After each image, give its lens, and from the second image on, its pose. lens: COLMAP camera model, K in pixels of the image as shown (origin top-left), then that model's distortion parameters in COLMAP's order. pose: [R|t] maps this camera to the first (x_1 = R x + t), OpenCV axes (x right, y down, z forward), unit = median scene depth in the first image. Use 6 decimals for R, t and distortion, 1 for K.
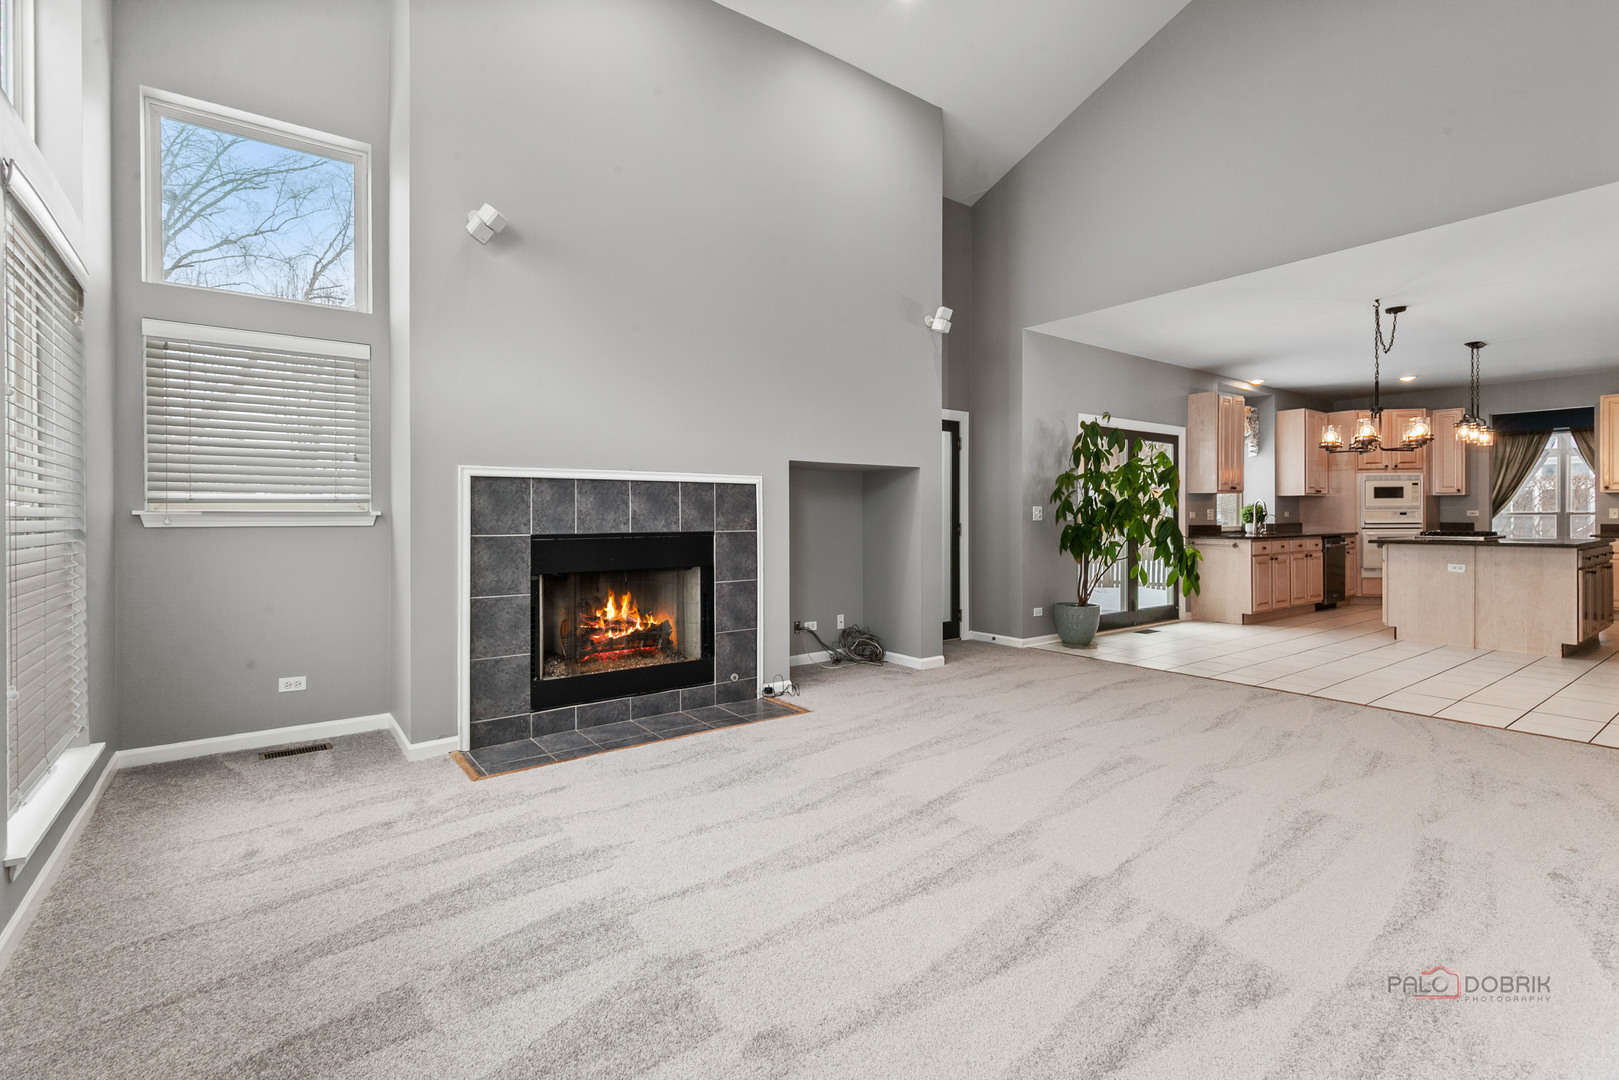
lens RADIAL K [[743.2, 0, 798.7], [0, 743.2, 523.6], [0, 0, 1]] dist [0.004849, -0.000123]
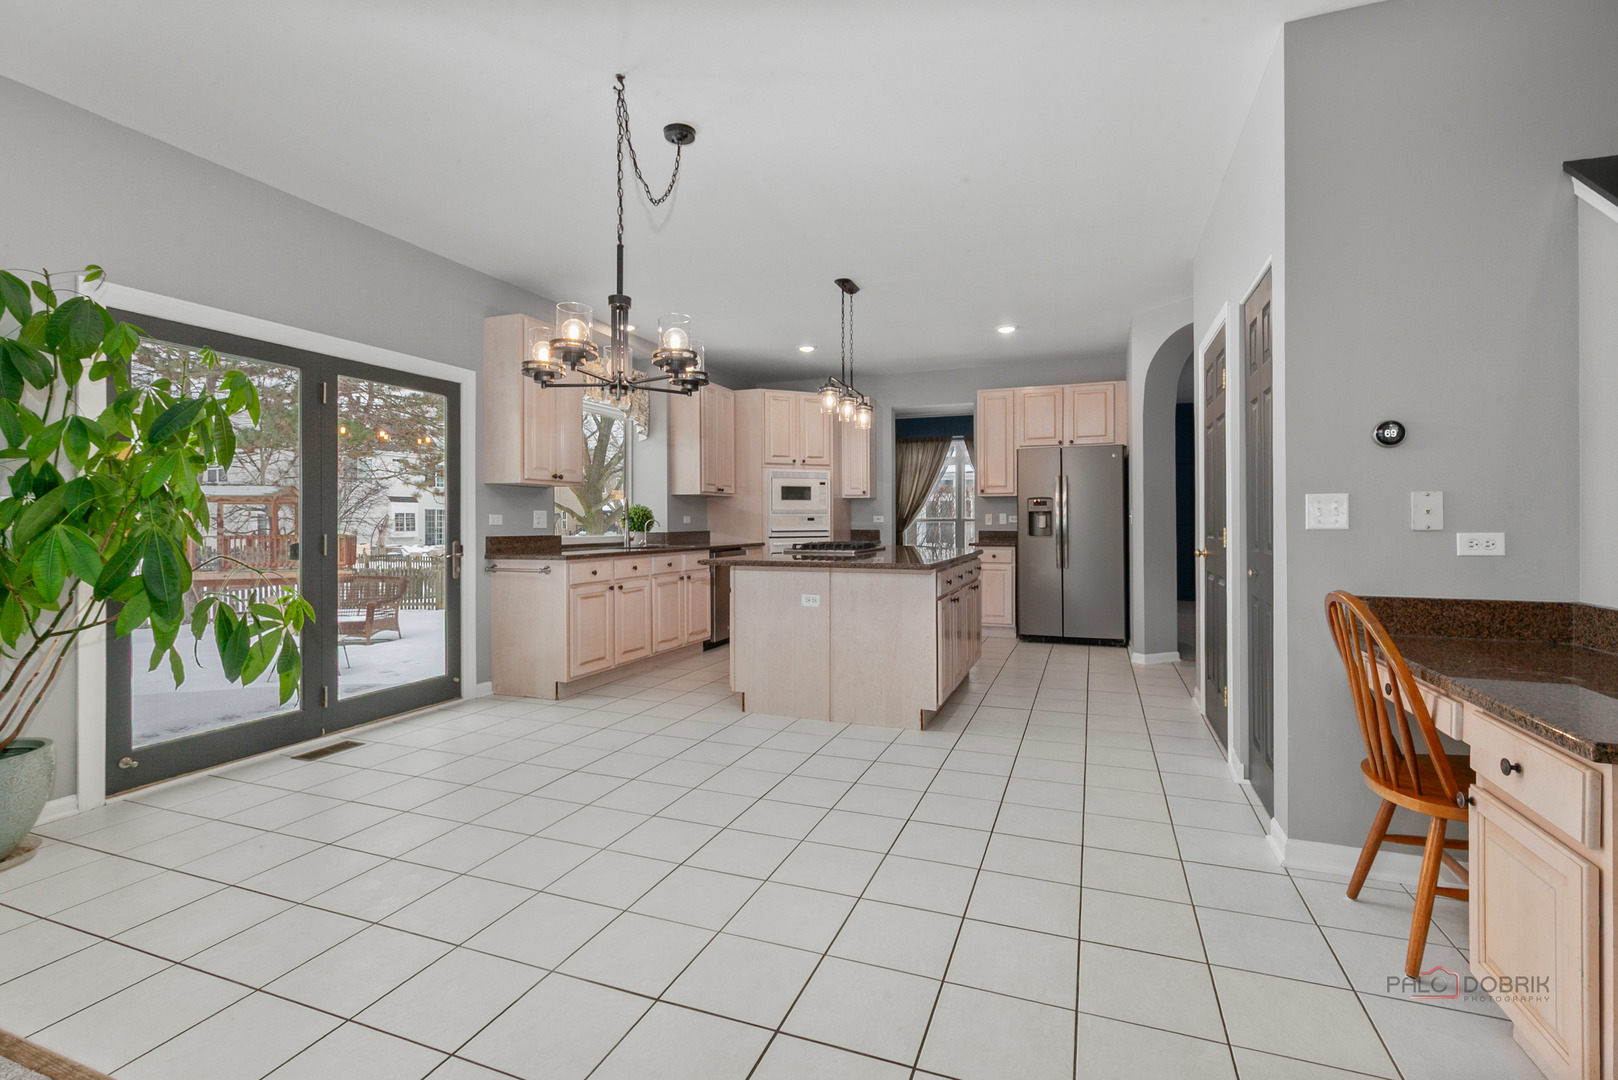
lens RADIAL K [[742.7, 0, 812.0], [0, 742.7, 529.9], [0, 0, 1]] dist [0.004849, -0.000123]
pose [[0.839153, -0.004239, 0.543879, 0.699681], [0.004629, 0.999989, 0.000651, -0.003724], [-0.543876, 0.001971, 0.839164, 0.595901]]
